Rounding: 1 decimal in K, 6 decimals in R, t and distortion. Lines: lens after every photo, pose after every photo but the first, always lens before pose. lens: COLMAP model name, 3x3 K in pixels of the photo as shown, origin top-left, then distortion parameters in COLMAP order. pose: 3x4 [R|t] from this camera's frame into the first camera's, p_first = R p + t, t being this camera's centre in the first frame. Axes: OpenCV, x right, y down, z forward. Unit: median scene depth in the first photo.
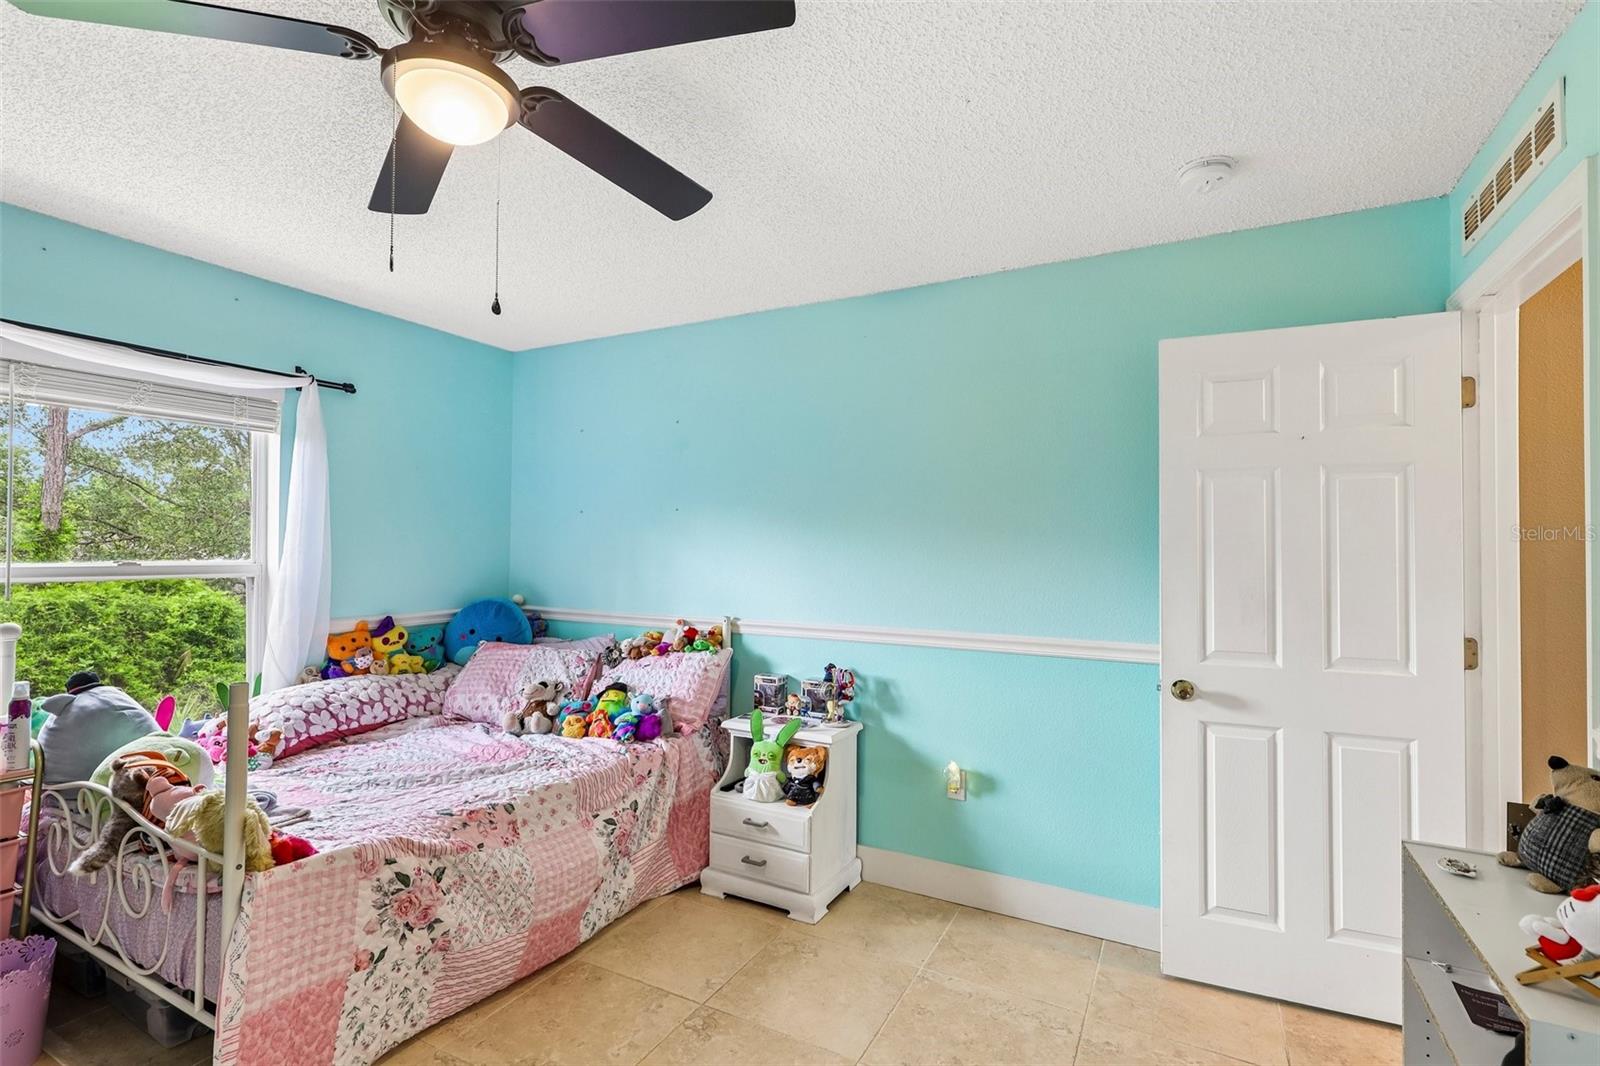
lens RADIAL K [[731.2, 0, 803.4], [0, 731.2, 537.5], [0, 0, 1]] dist [0.000062, -0.000230]
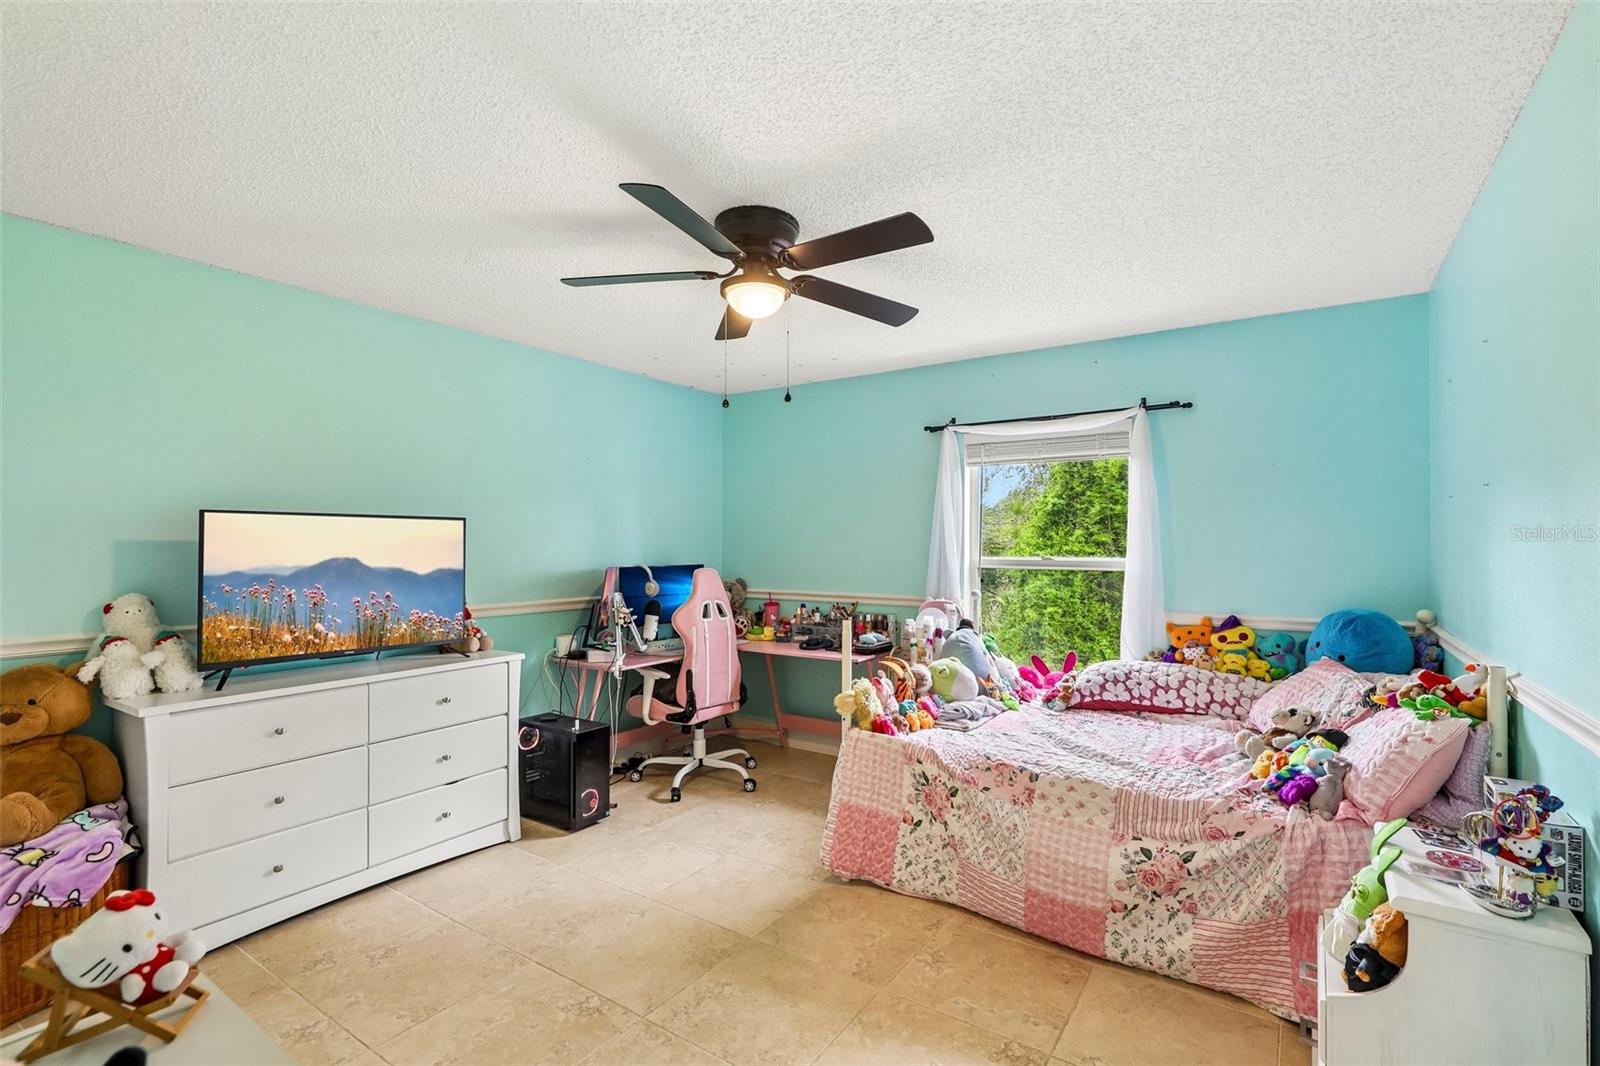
lens RADIAL K [[731.2, 0, 803.4], [0, 731.2, 537.5], [0, 0, 1]] dist [0.000062, -0.000230]
pose [[-0.097164, -0.016309, -0.995135, 0.615503], [0.010480, 0.999794, -0.017408, 0.012713], [0.995213, -0.012120, -0.096973, 0.614587]]
